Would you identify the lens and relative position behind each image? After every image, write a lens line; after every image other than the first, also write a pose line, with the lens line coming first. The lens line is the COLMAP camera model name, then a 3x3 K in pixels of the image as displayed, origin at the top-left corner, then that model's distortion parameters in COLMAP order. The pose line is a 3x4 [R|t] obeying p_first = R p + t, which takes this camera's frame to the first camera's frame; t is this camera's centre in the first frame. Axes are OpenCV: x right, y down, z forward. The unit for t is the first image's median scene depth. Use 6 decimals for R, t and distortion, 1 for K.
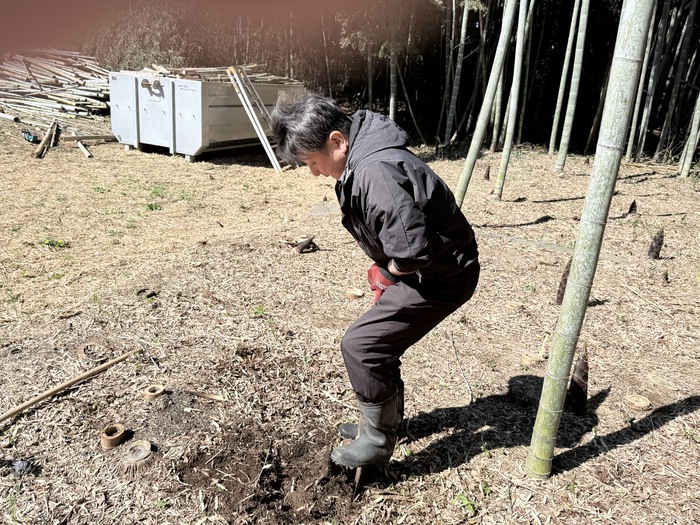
lens RADIAL K [[556.9, 0, 349.9], [0, 556.9, 261.8], [0, 0, 1]] dist [-0.001914, -0.000593]
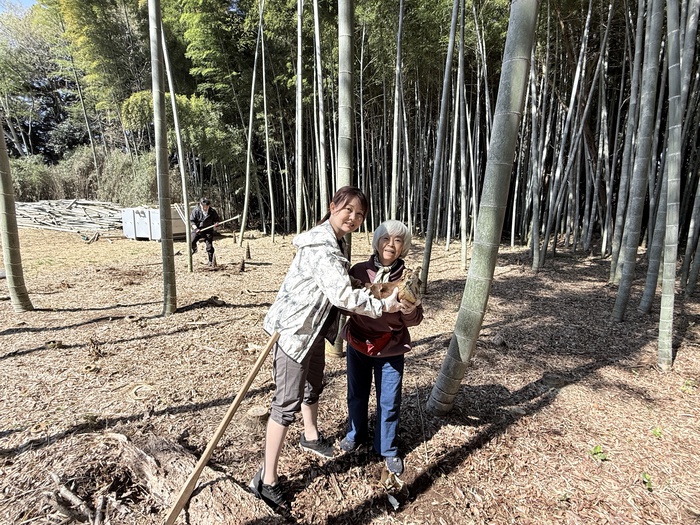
lens RADIAL K [[345.8, 0, 350.4], [0, 345.8, 262.8], [0, 0, 1]] dist [0.000535, 0.000038]
pose [[0.987137, -0.099138, 0.125428, 0.314228], [0.116779, 0.982931, -0.142160, 0.201399], [-0.109193, 0.154979, 0.981865, -0.499736]]
